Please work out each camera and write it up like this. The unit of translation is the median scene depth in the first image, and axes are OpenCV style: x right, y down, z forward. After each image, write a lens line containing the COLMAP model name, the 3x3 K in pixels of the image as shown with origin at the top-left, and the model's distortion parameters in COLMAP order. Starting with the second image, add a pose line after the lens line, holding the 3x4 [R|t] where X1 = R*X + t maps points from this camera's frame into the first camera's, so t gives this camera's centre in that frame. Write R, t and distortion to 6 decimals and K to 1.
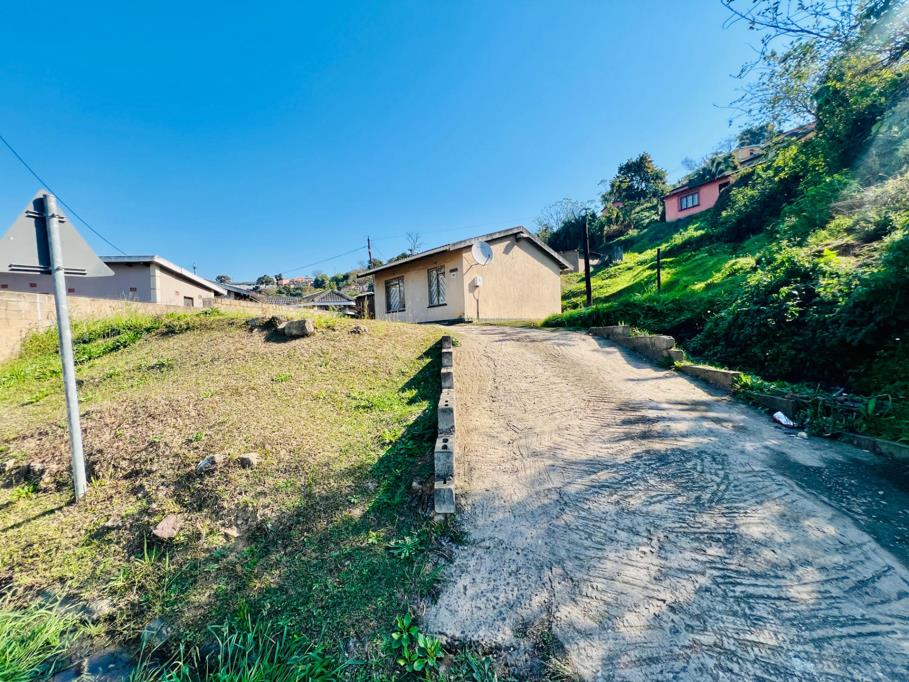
lens RADIAL K [[361.0, 0, 454.5], [0, 361.0, 341.0], [0, 0, 1]] dist [-0.001860, 0.000454]
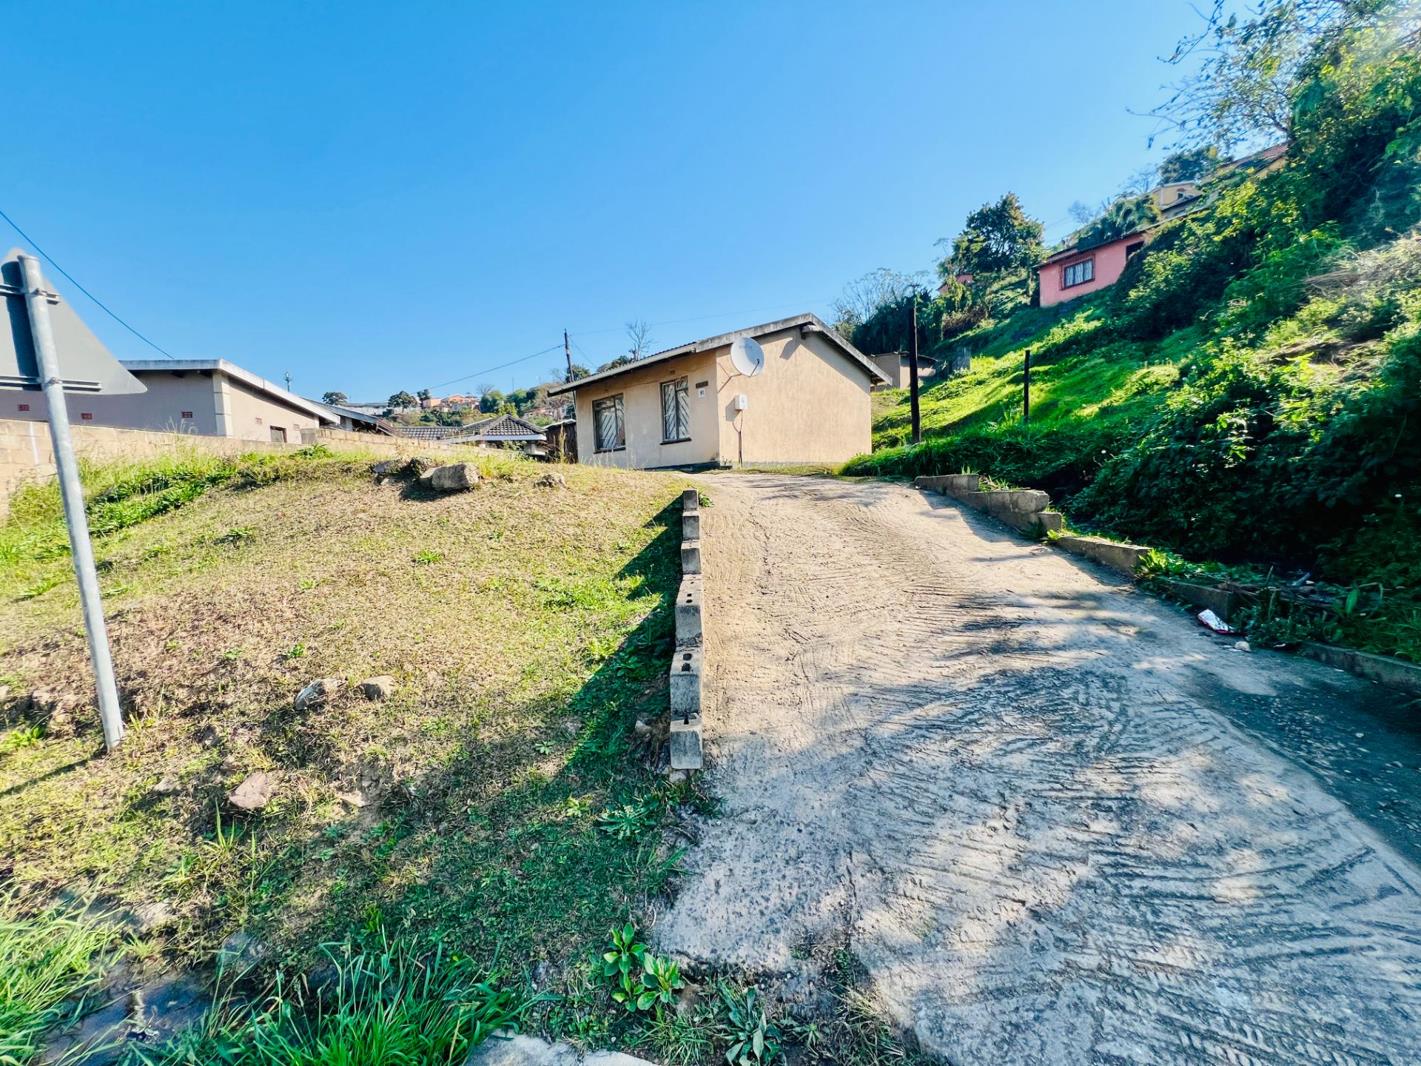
lens RADIAL K [[564.3, 0, 710.5], [0, 564.3, 533.0], [0, 0, 1]] dist [-0.001860, 0.000454]
pose [[0.999930, -0.000757, 0.011792, 0.003301], [0.000002, 0.997958, 0.063875, -0.004524], [-0.011816, -0.063871, 0.997888, 0.018586]]
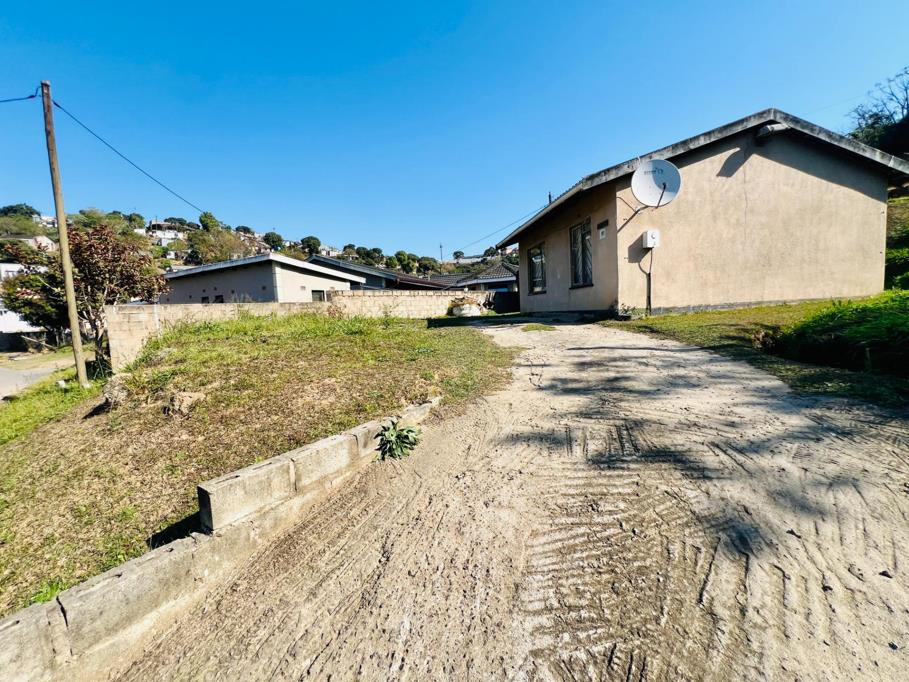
lens RADIAL K [[361.0, 0, 454.5], [0, 361.0, 341.0], [0, 0, 1]] dist [-0.001860, 0.000454]
pose [[0.824112, 0.041294, -0.564920, 0.585842], [0.013994, 0.995550, 0.093186, -0.300927], [0.566254, -0.084701, 0.819867, 1.658654]]
